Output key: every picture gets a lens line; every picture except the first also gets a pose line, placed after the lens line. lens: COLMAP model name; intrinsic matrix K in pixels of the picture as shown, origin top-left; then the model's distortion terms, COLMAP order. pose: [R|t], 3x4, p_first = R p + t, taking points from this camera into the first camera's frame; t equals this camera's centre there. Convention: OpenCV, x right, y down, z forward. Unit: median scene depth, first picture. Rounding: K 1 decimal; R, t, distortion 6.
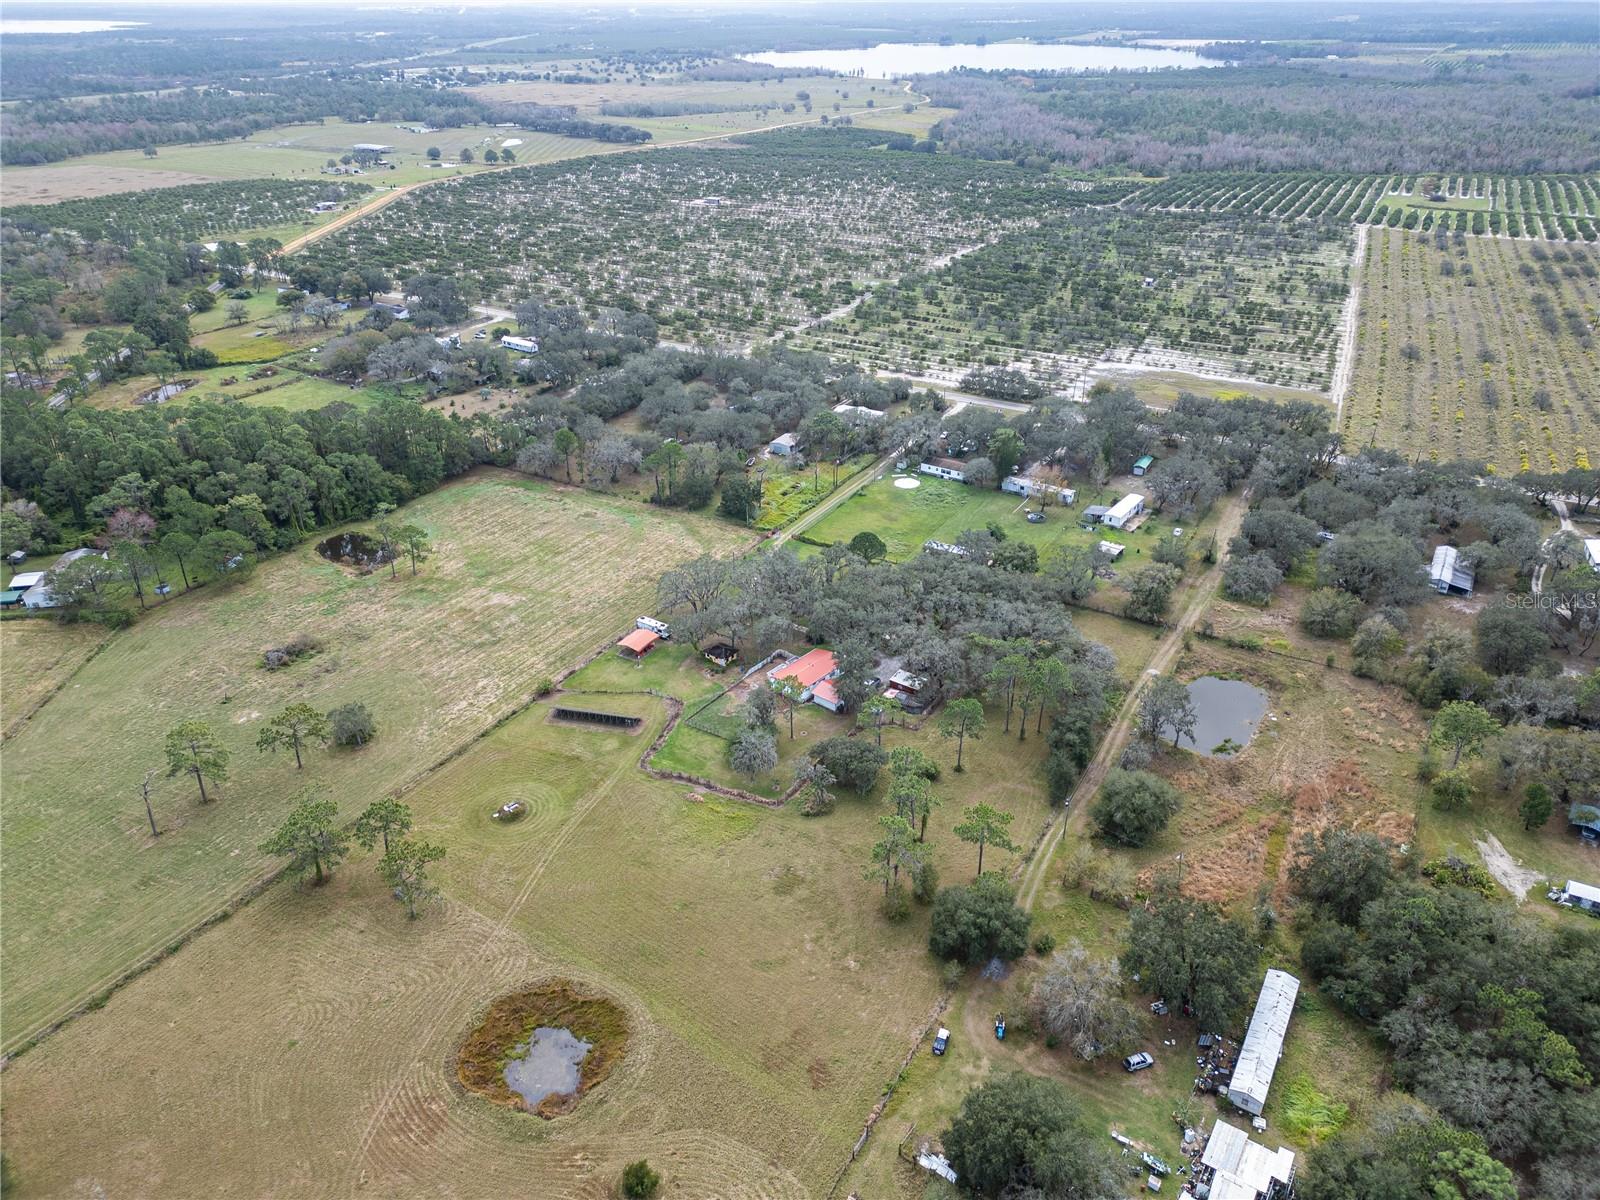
lens RADIAL K [[1114.2, 0, 804.1], [0, 1114.2, 604.0], [0, 0, 1]] dist [0.064371, -0.057107]
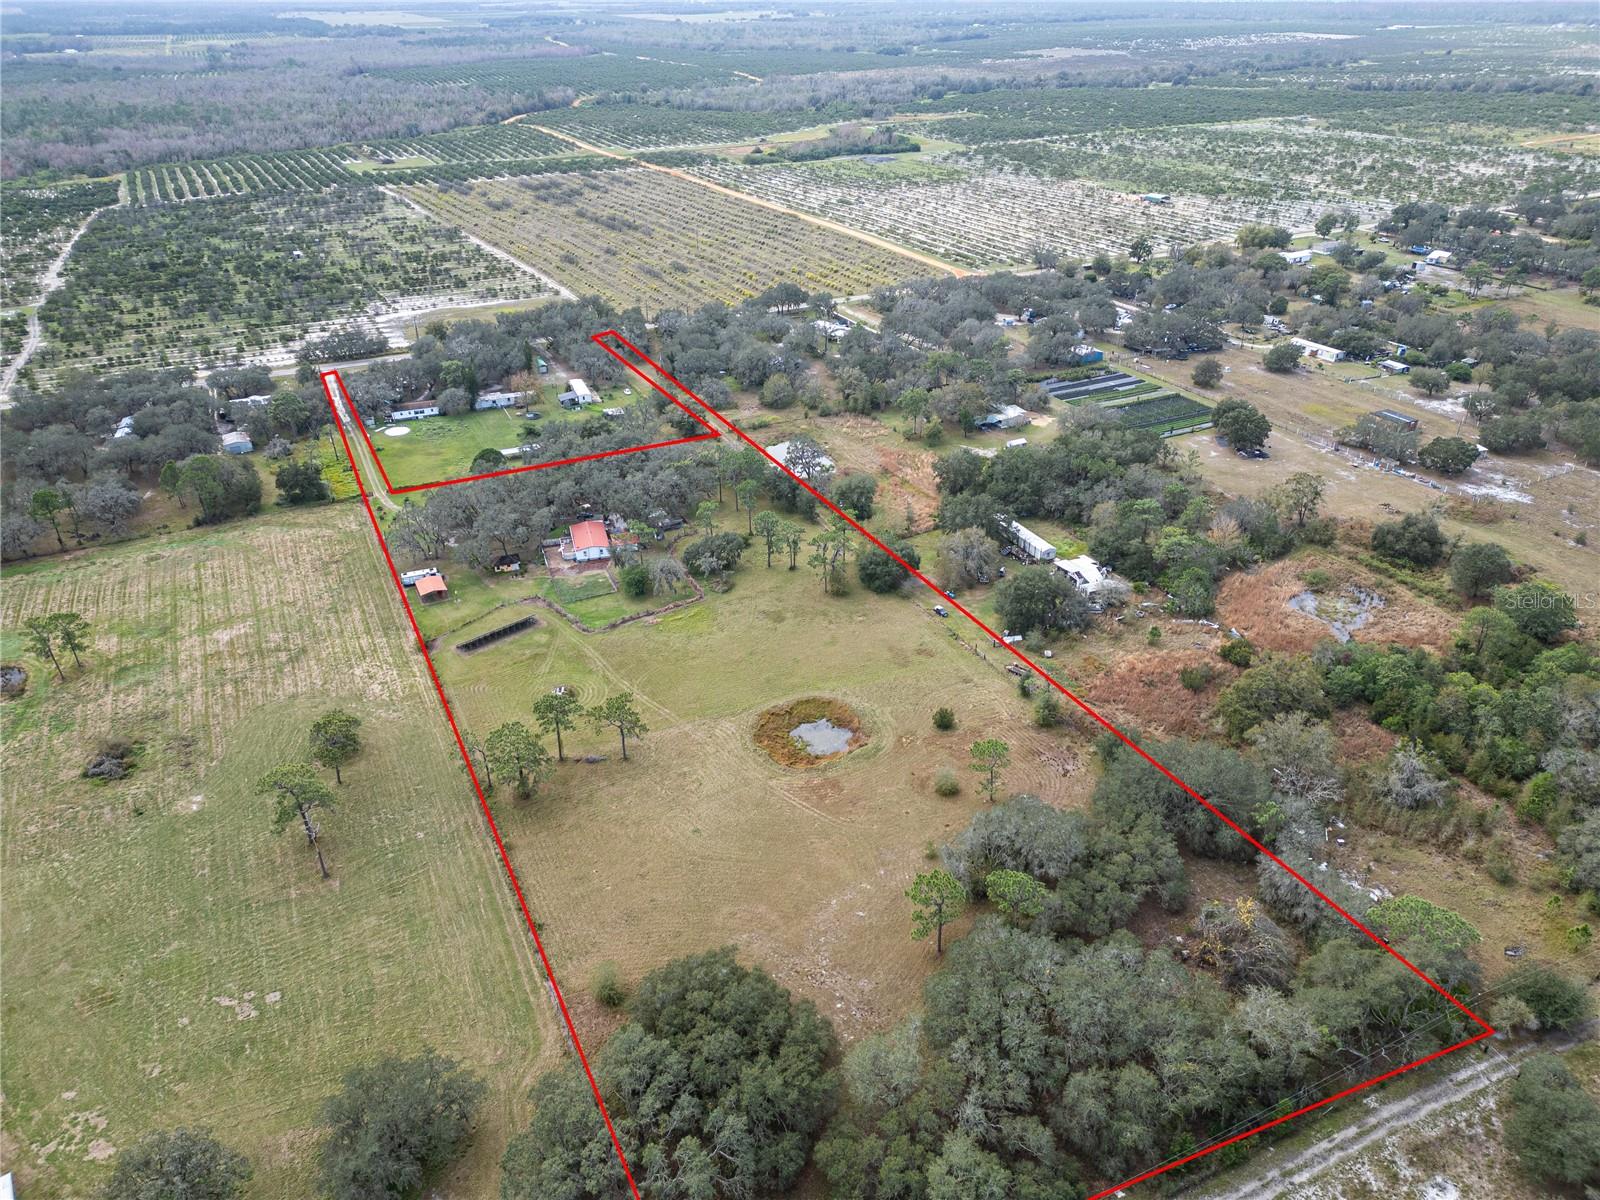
lens RADIAL K [[1114.2, 0, 802.0], [0, 1114.2, 597.7], [0, 0, 1]] dist [0.064371, -0.057107]
pose [[0.546764, -0.404231, 0.733244, -0.608578], [0.403264, 0.894610, 0.192485, -0.016864], [-0.733776, 0.190446, 0.652153, 0.033807]]
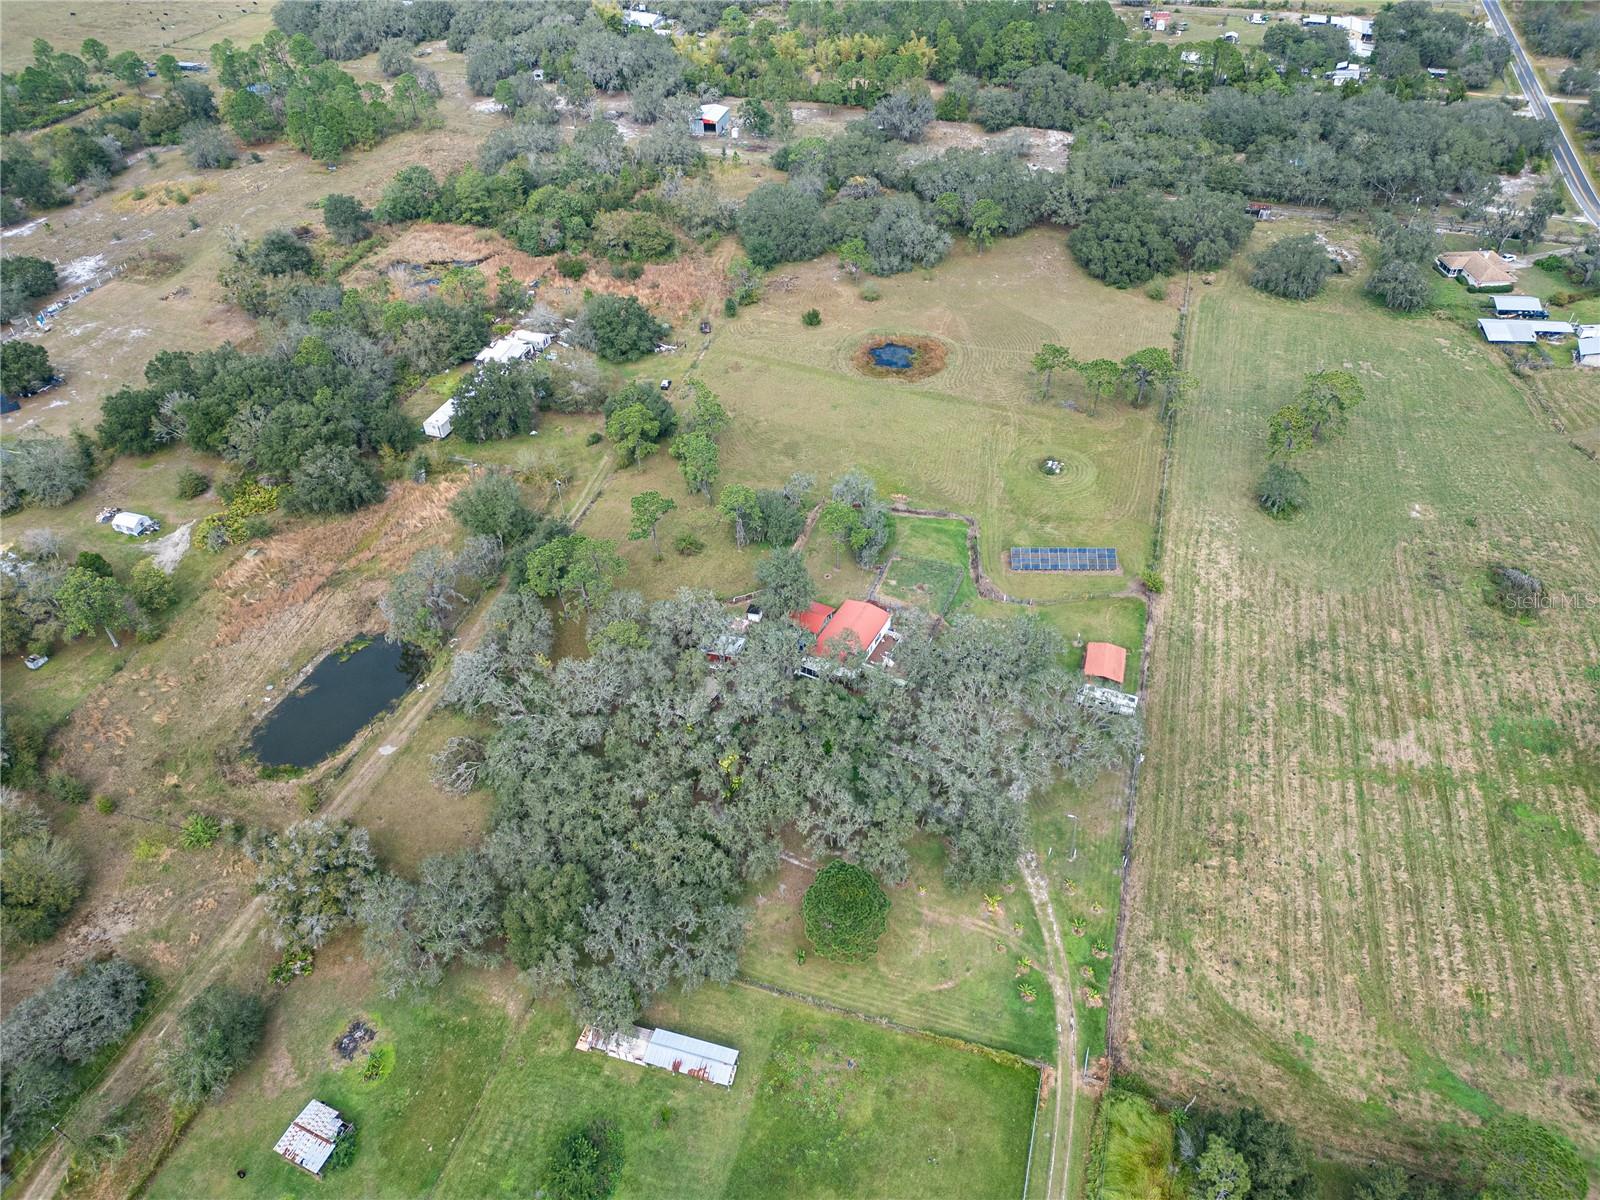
lens RADIAL K [[1114.2, 0, 812.5], [0, 1114.2, 595.6], [0, 0, 1]] dist [0.064371, -0.057107]
pose [[-0.969779, 0.176709, -0.168234, 0.118207], [-0.095495, 0.359609, 0.928204, -0.515119], [0.224520, 0.916218, -0.331866, 0.939552]]
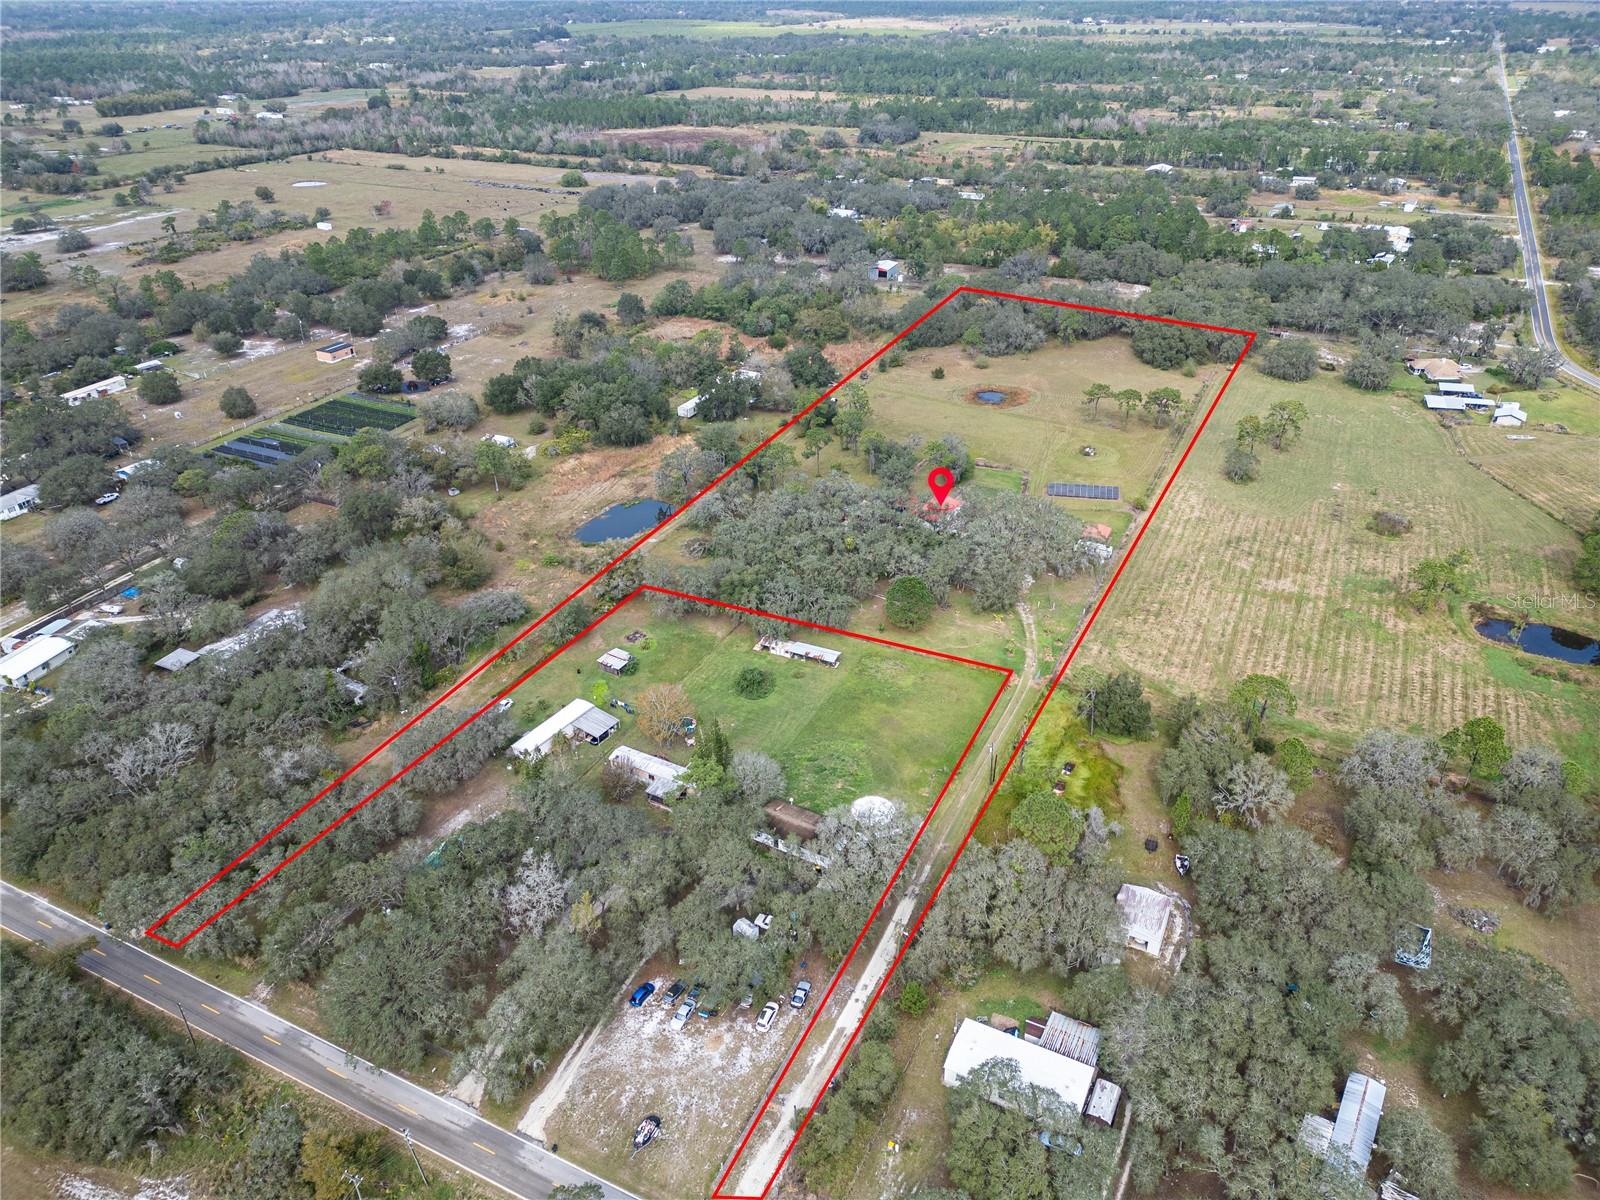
lens RADIAL K [[1114.2, 0, 805.1], [0, 1114.2, 608.9], [0, 0, 1]] dist [0.064371, -0.057107]
pose [[-0.996578, 0.060022, -0.056832, 0.171556], [-0.017514, 0.518608, 0.854833, -0.722652], [0.080782, 0.852903, -0.515782, 1.320541]]
